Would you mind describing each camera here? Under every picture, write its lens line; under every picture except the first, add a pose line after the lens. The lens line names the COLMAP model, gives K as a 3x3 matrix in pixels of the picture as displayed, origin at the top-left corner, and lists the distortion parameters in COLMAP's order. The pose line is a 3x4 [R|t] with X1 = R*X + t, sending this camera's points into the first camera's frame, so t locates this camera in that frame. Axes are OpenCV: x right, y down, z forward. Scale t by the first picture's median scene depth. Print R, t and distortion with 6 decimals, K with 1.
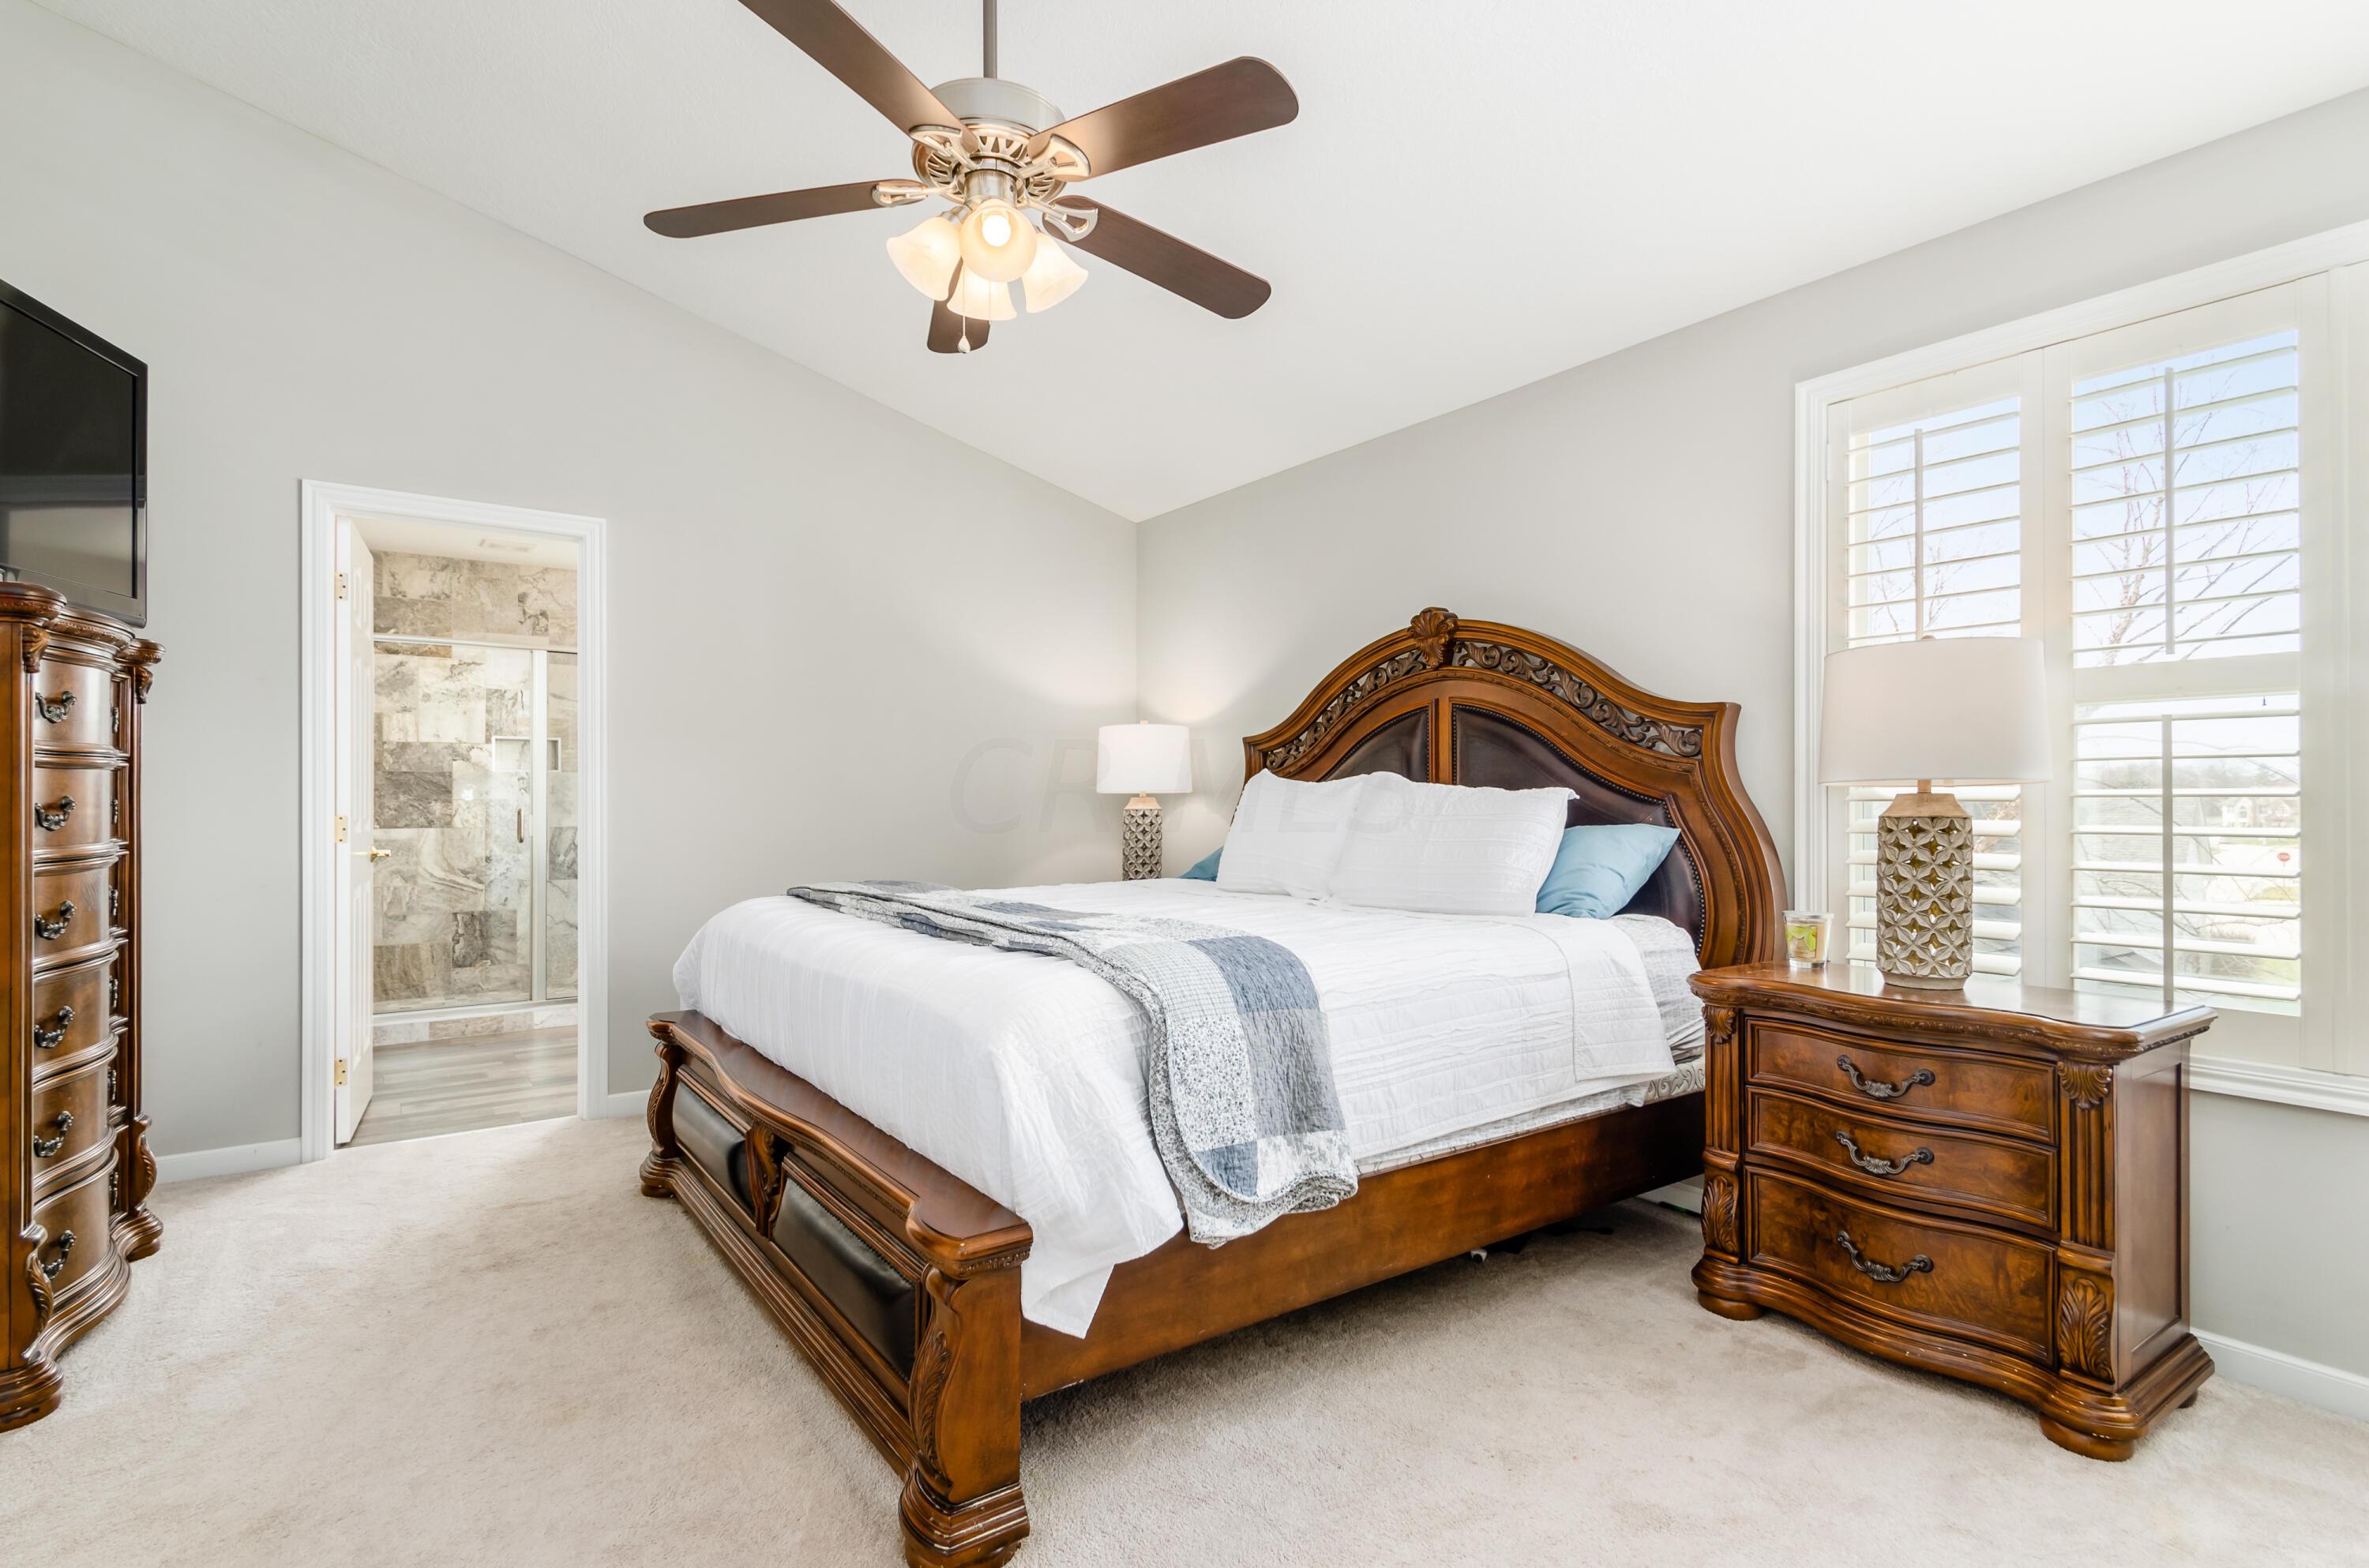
lens RADIAL K [[1143.7, 0, 1185.3], [0, 1143.7, 788.1], [0, 0, 1]] dist [0.000586, 0.000011]
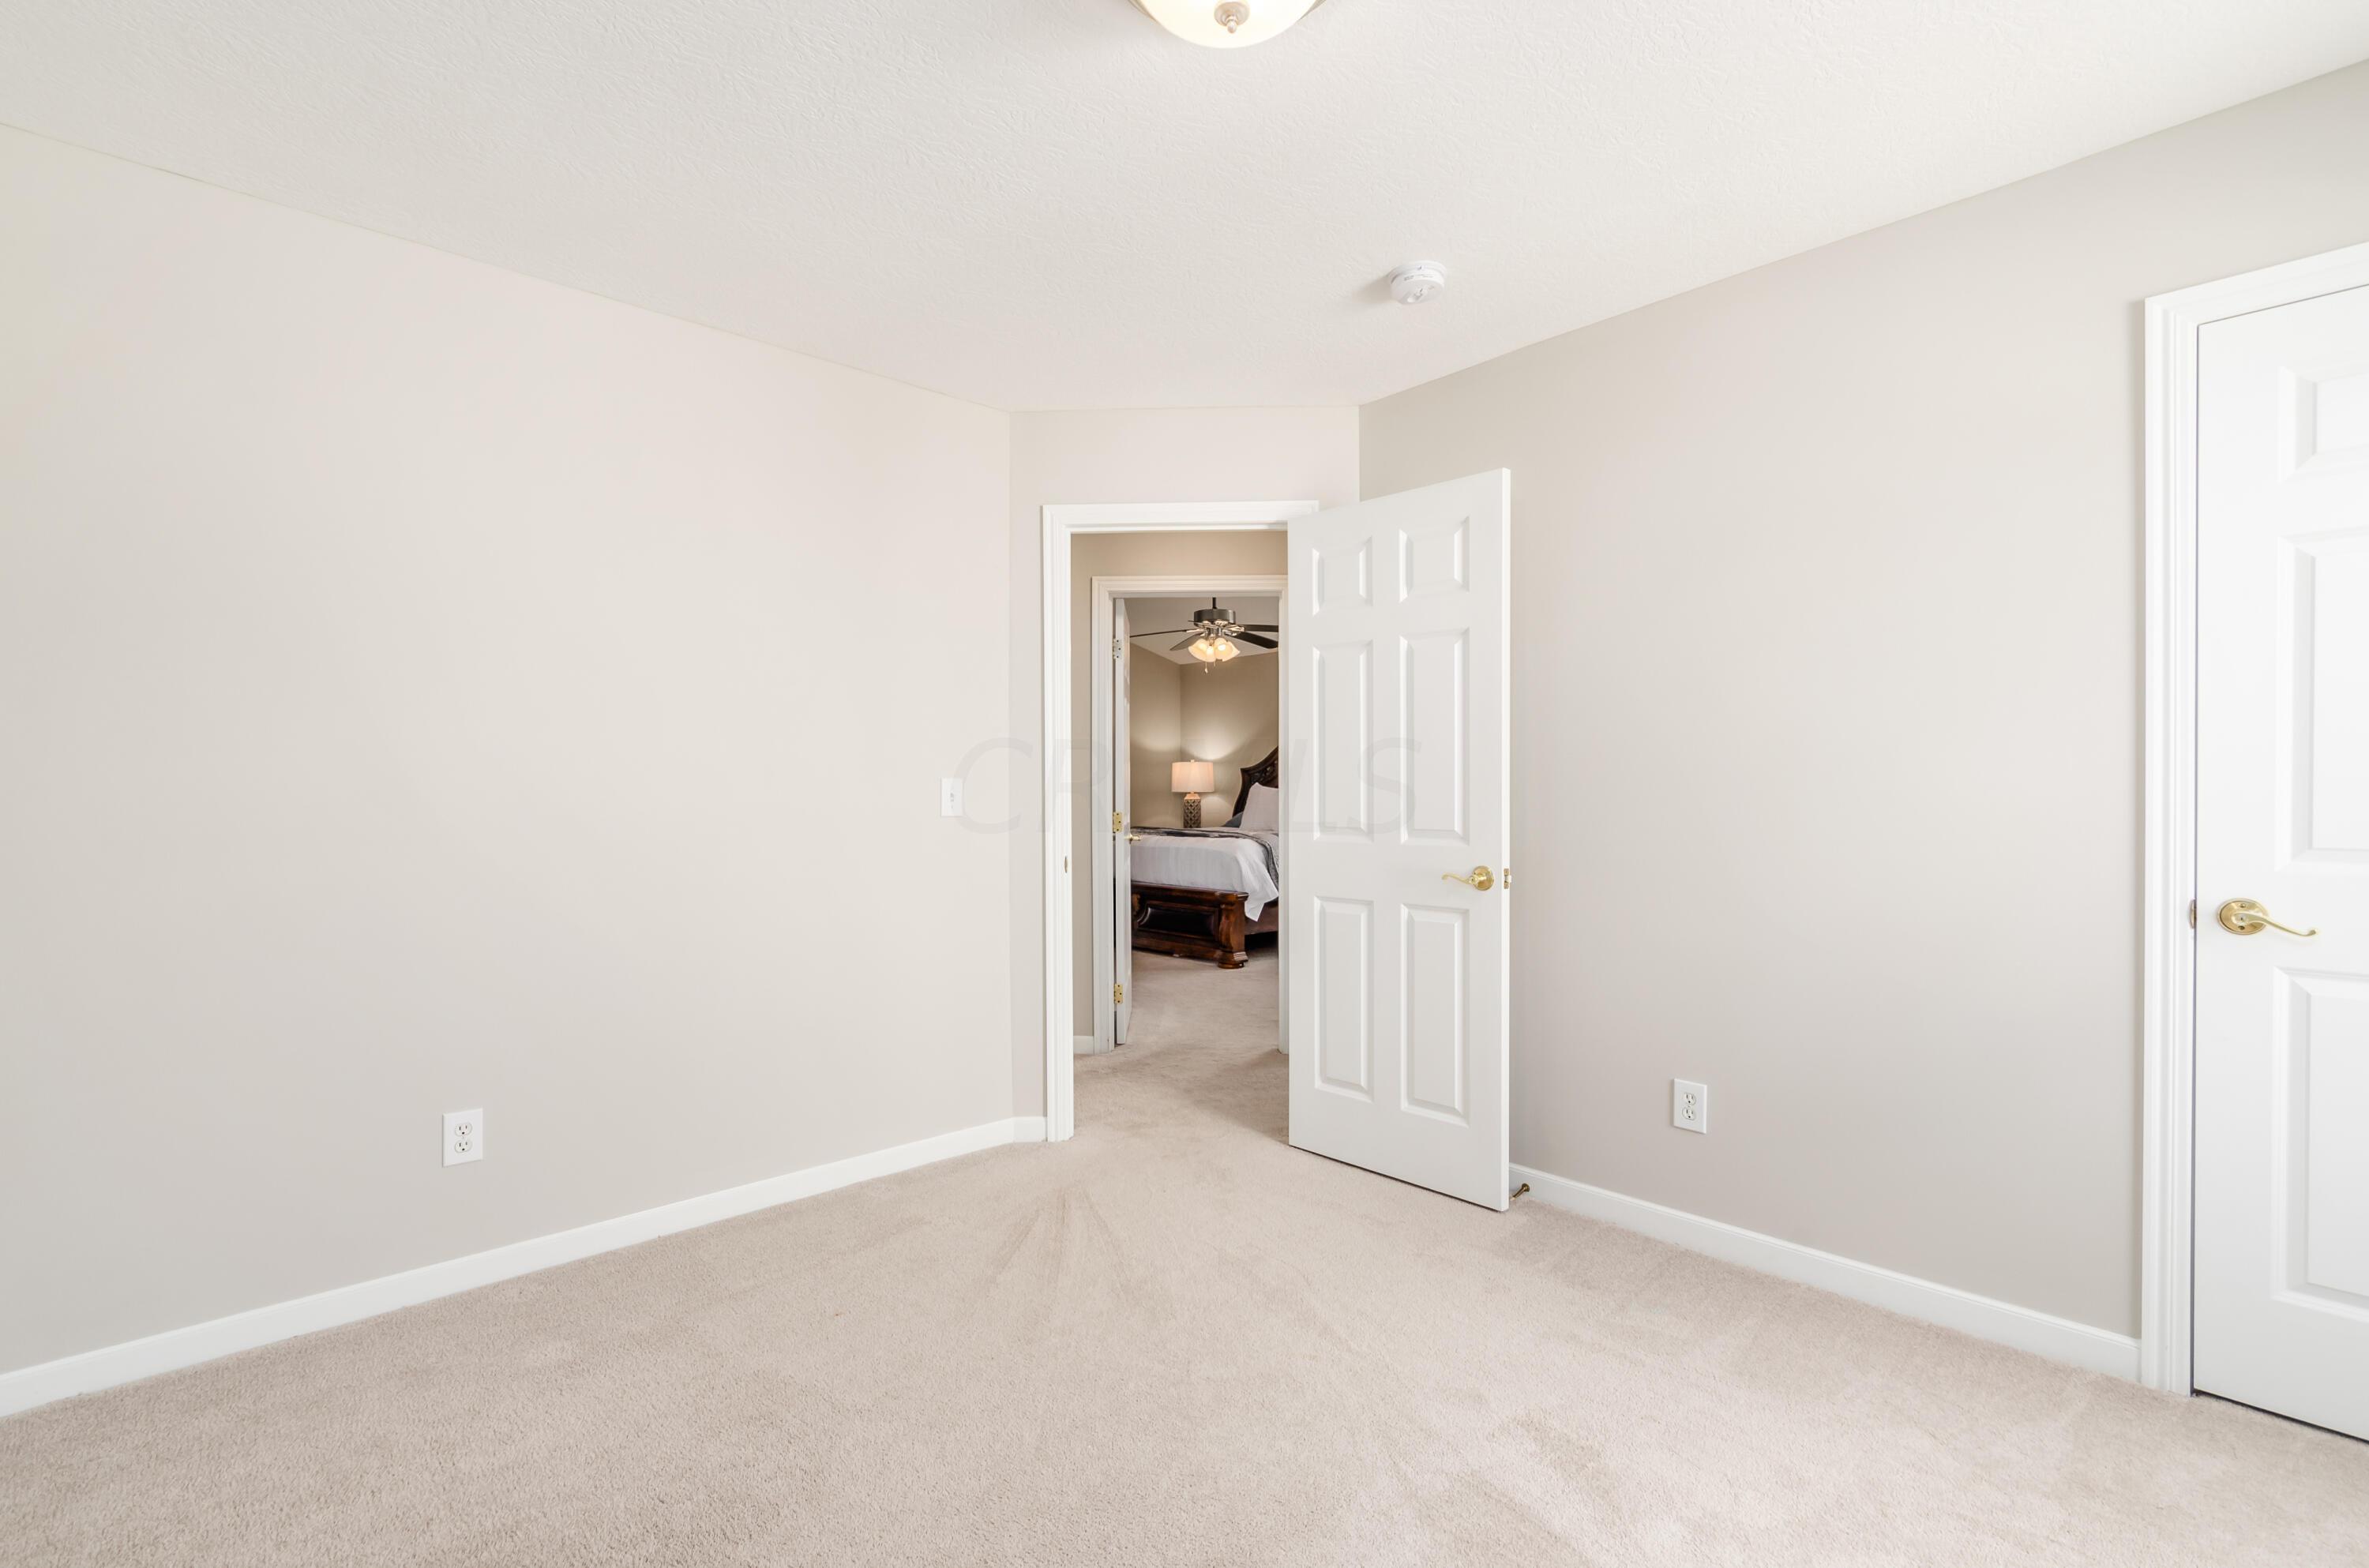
lens RADIAL K [[1027.9, 0, 1183.1], [0, 1027.9, 789.4], [0, 0, 1]] dist [-0.000020, 0.000000]
pose [[0.991779, -0.010403, 0.127540, -0.349416], [0.009181, 0.999906, 0.010166, -0.024519], [-0.127633, -0.008911, 0.991781, -1.147448]]
